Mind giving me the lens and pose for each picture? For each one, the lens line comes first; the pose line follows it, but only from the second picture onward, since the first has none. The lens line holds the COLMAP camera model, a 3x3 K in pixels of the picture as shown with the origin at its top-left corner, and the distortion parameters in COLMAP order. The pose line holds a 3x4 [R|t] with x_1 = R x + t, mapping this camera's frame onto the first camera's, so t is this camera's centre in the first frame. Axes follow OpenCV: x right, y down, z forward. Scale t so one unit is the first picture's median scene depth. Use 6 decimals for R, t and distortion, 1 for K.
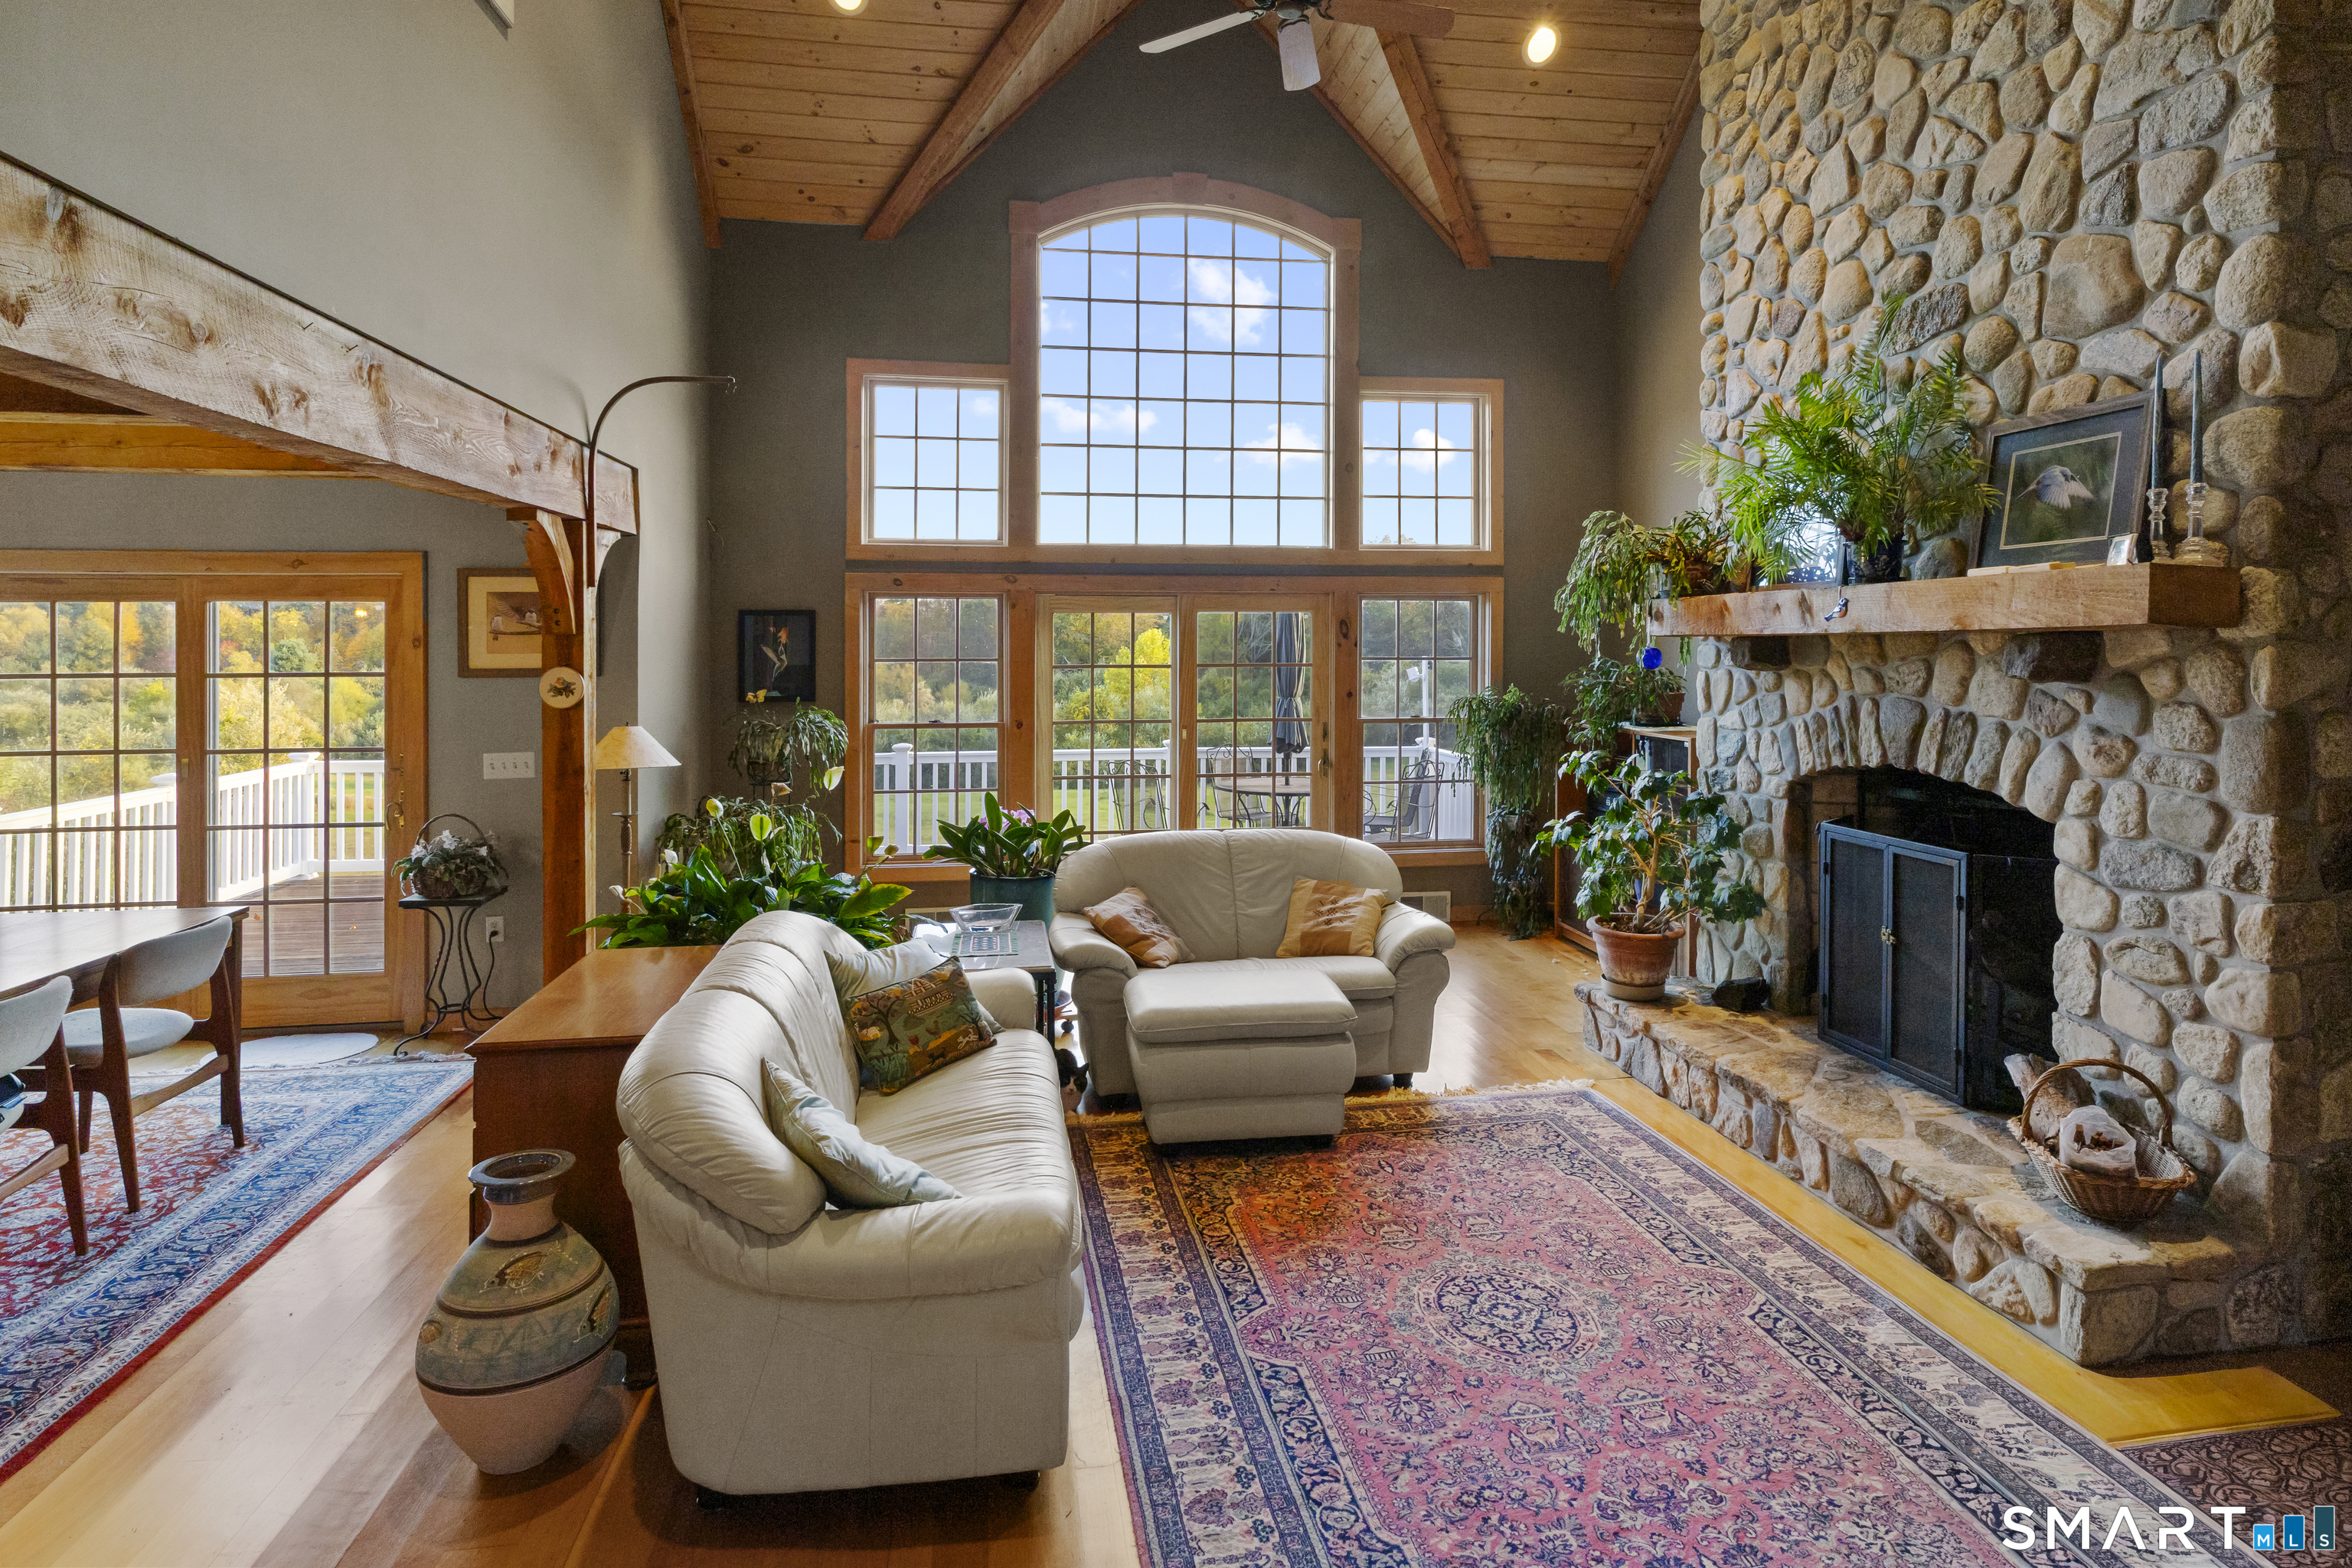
lens RADIAL K [[1254.3, 0, 1178.3], [0, 1254.3, 664.9], [0, 0, 1]] dist [-0.003188, -0.000155]
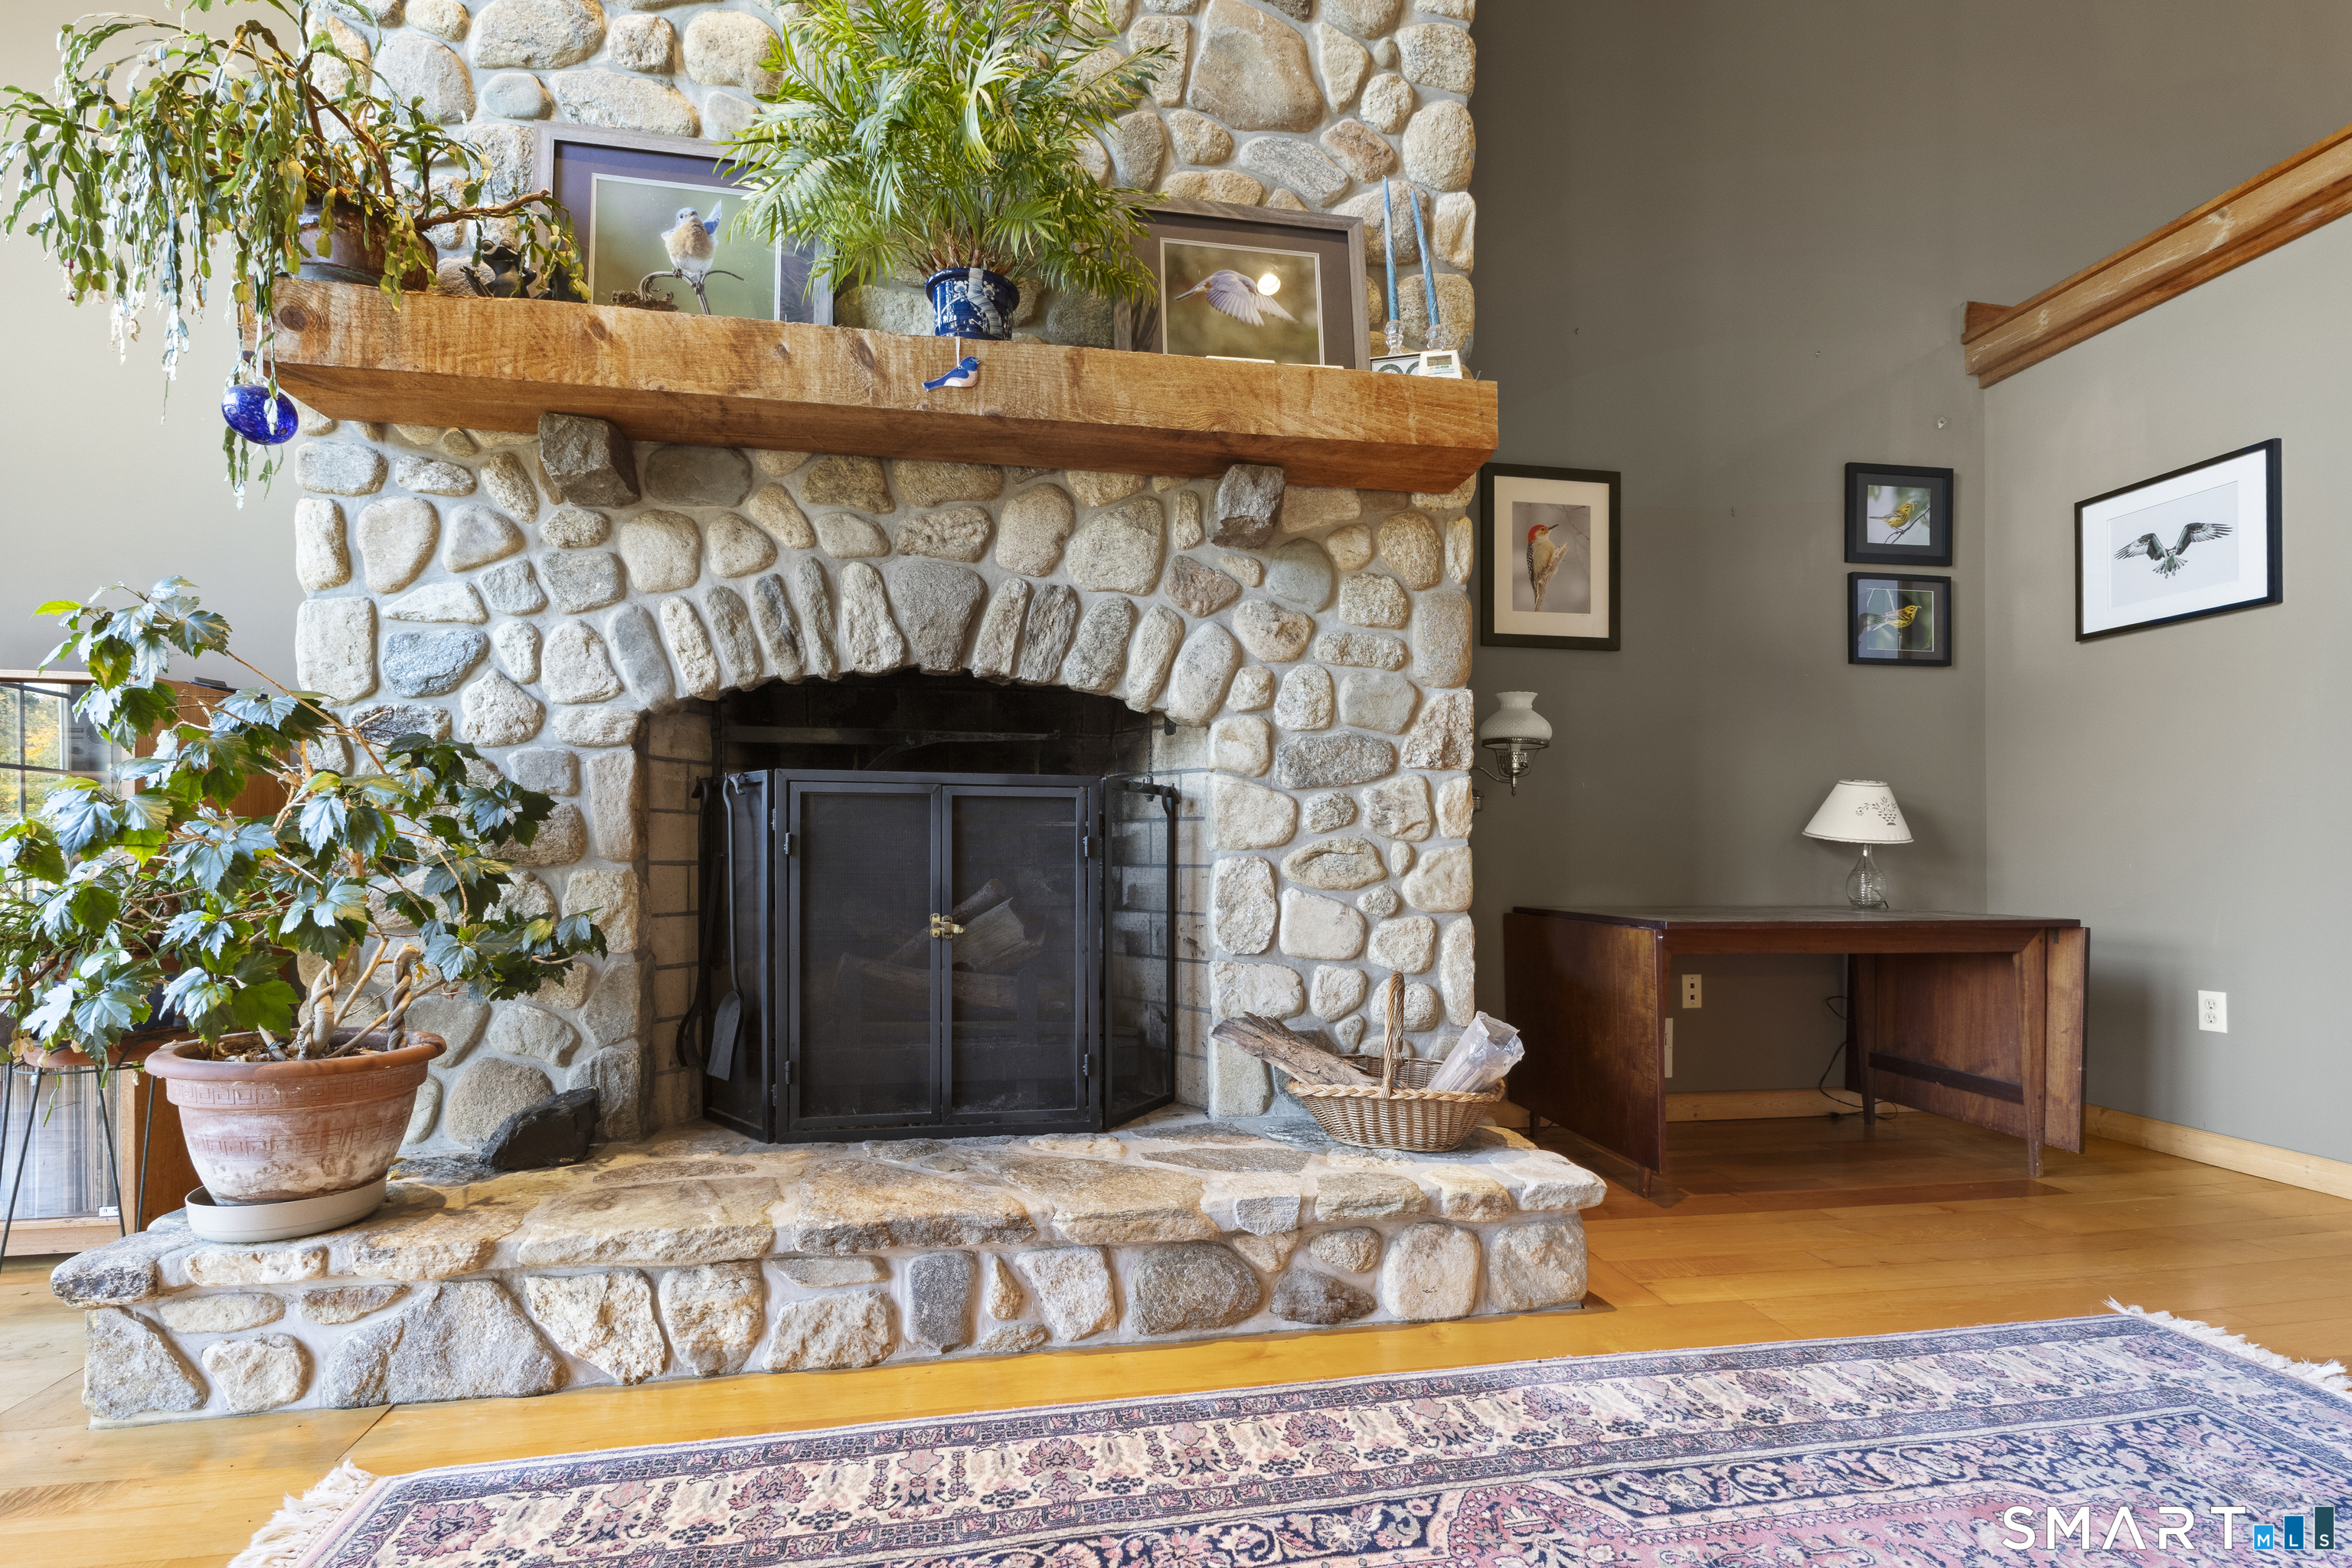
lens RADIAL K [[1082.4, 0, 1199.8], [0, 1082.4, 865.7], [0, 0, 1]] dist [-0.004015, -0.000047]
pose [[-0.024545, -0.004878, 0.999687, 0.011273], [0.007229, 0.999961, 0.005057, 0.198614], [-0.999673, 0.007351, -0.024509, 0.957414]]
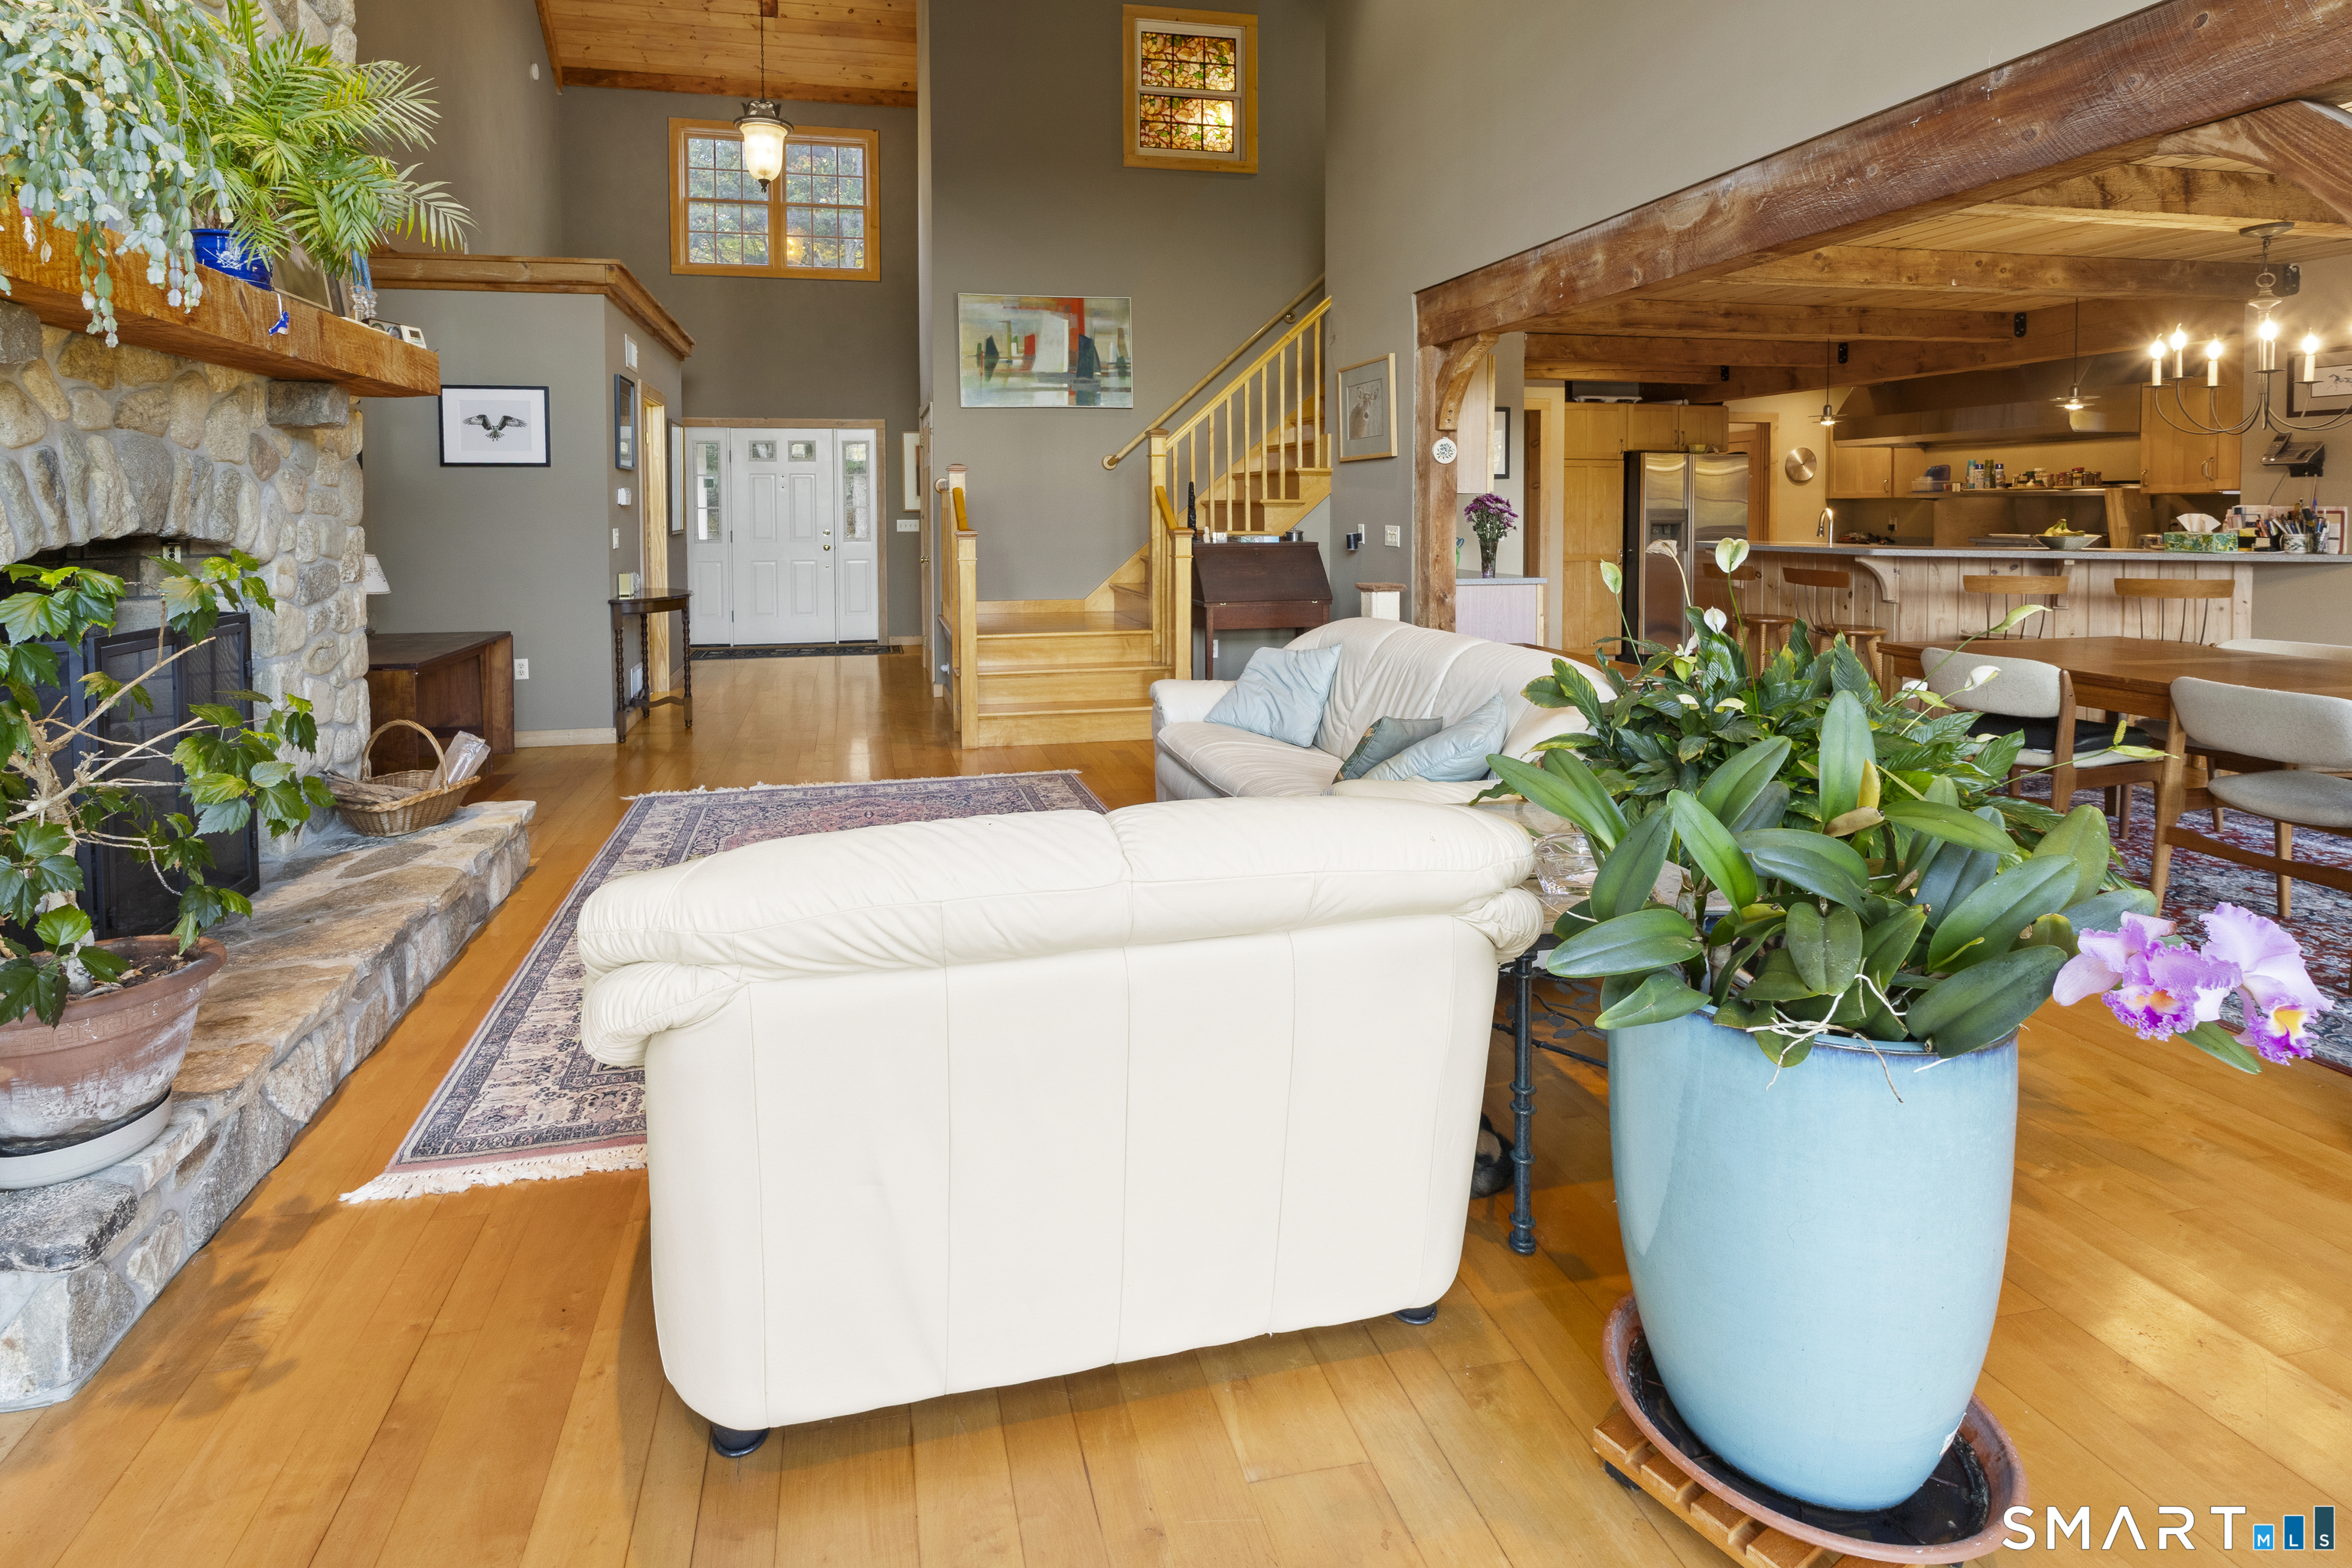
lens RADIAL K [[1564.7, 0, 1197.4], [0, 1564.7, 857.3], [0, 0, 1]] dist [0.013461, 0.002708]
pose [[-0.991000, 0.028438, -0.130806, 0.101041], [-0.007915, 0.963015, 0.269331, 0.014096], [0.133627, 0.267942, -0.954123, 2.190146]]
